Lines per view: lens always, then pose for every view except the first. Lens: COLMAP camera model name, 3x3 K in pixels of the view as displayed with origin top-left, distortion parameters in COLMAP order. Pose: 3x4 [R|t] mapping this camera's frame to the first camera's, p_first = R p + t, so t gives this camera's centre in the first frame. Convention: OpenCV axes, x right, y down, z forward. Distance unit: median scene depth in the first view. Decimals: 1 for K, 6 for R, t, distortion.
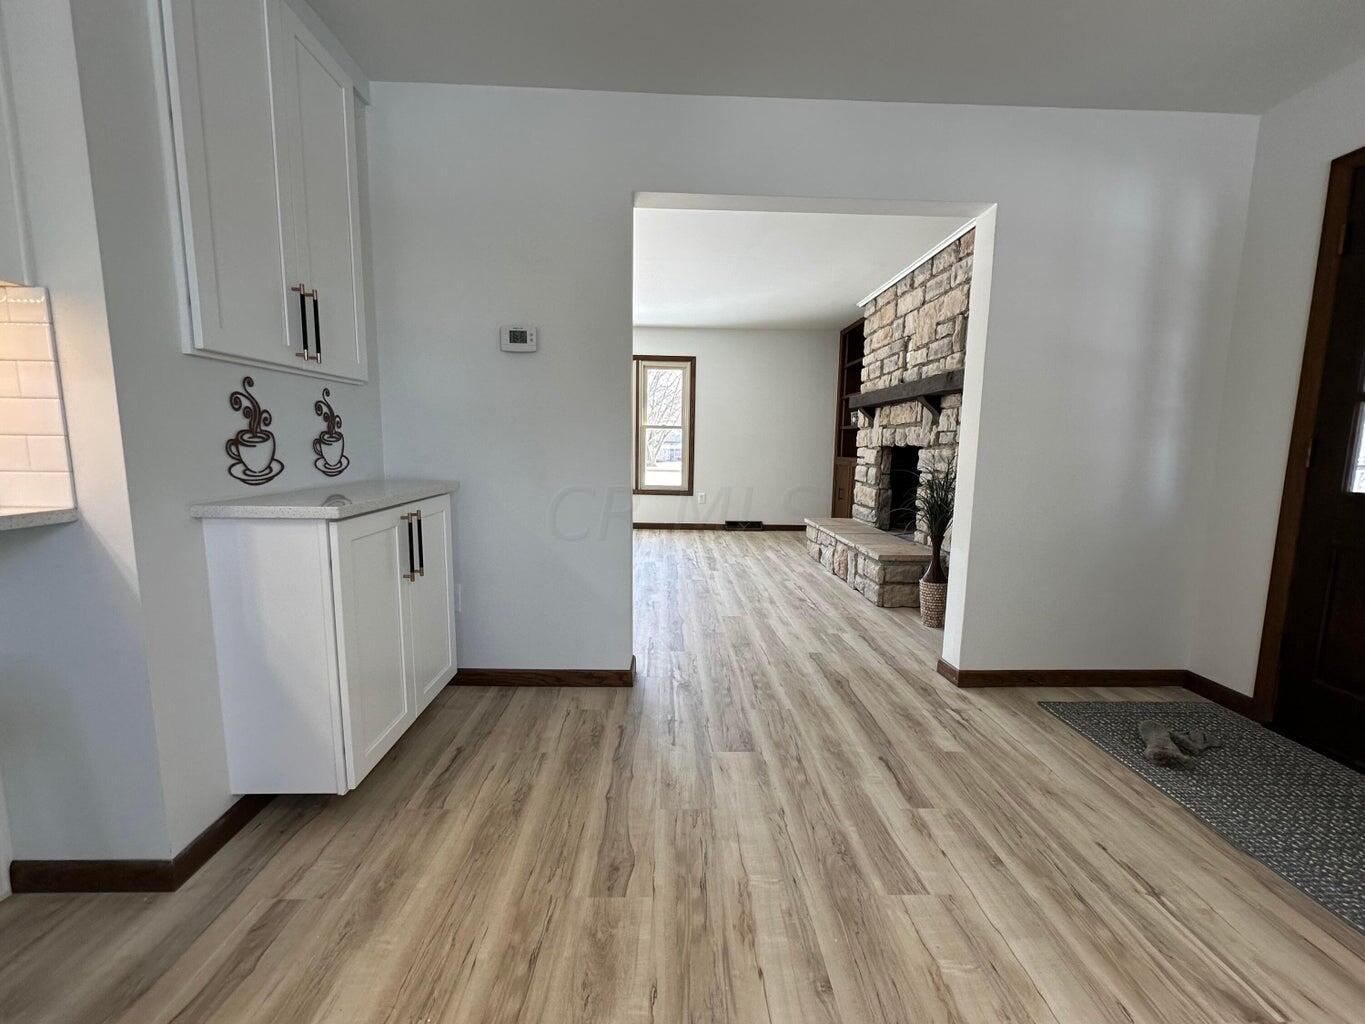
lens RADIAL K [[543.0, 0, 683.7], [0, 543.0, 513.8], [0, 0, 1]] dist [0.000668, 0.000195]
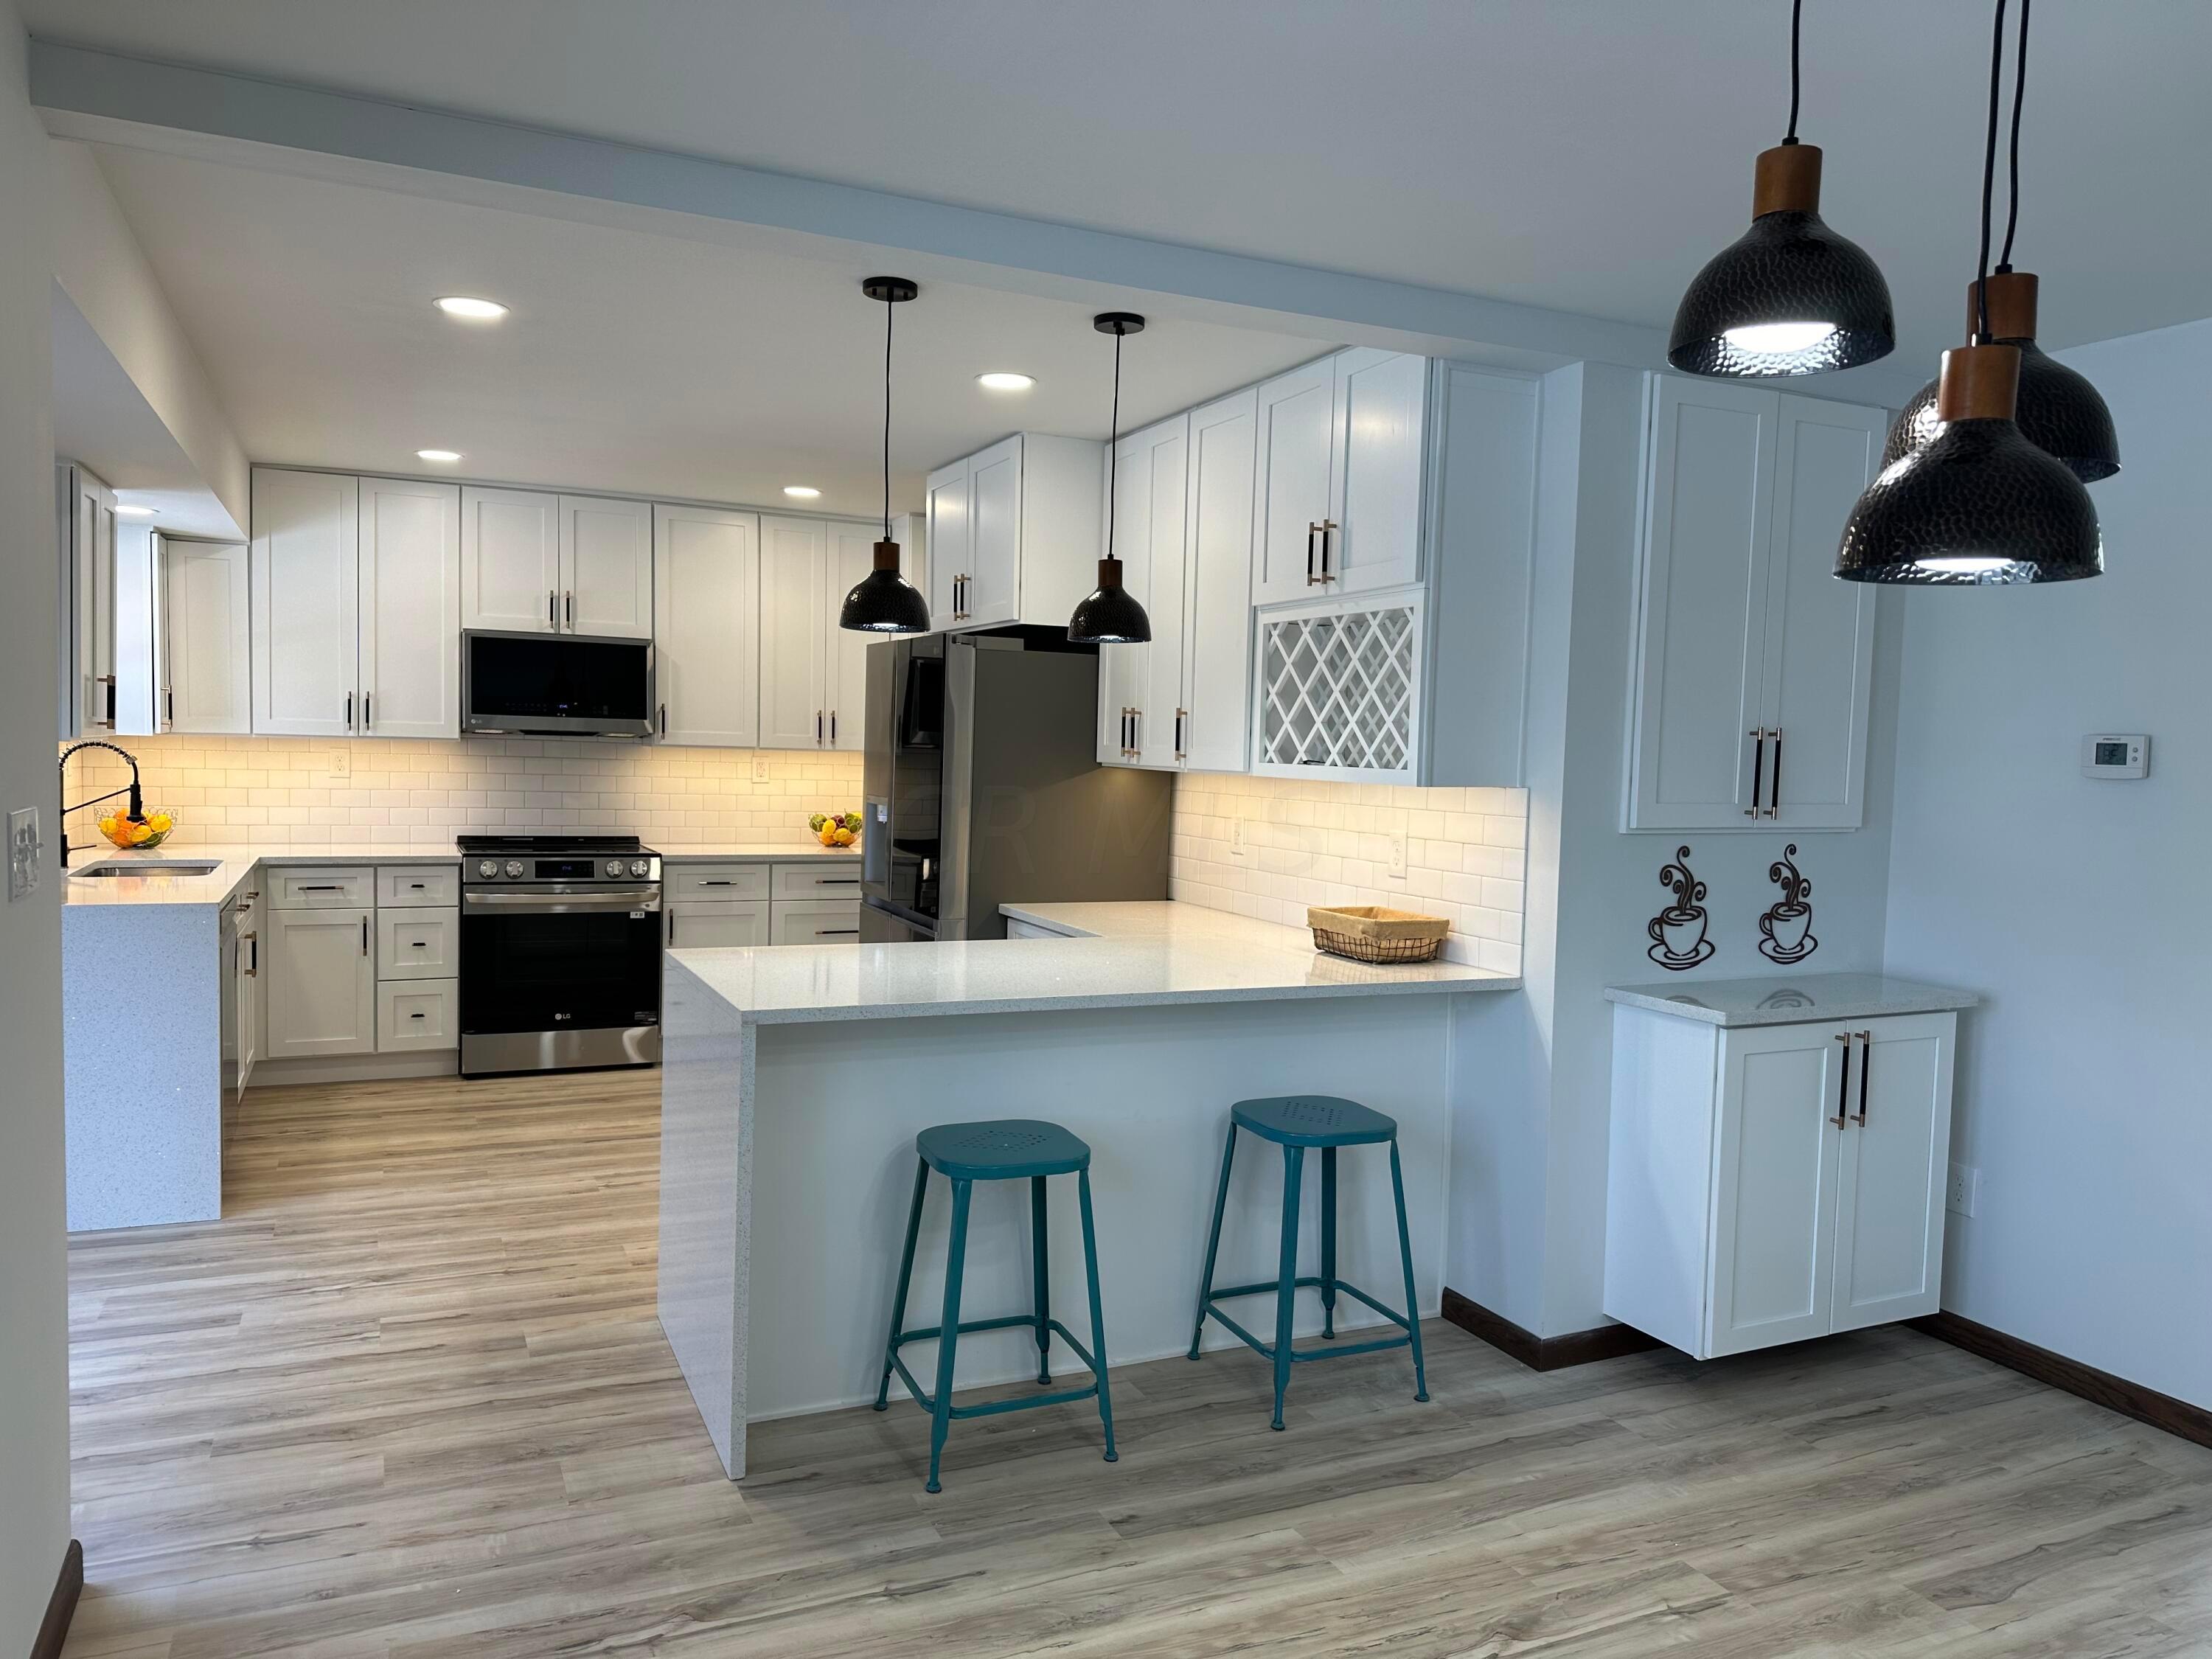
lens RADIAL K [[1551.6, 0, 1091.6], [0, 1551.6, 841.4], [0, 0, 1]] dist [0.057273, -0.056653]
pose [[0.388722, 0.050762, -0.919955, 1.069191], [-0.139981, 0.990144, -0.004514, -0.110212], [0.910659, 0.130531, 0.391997, -0.799467]]
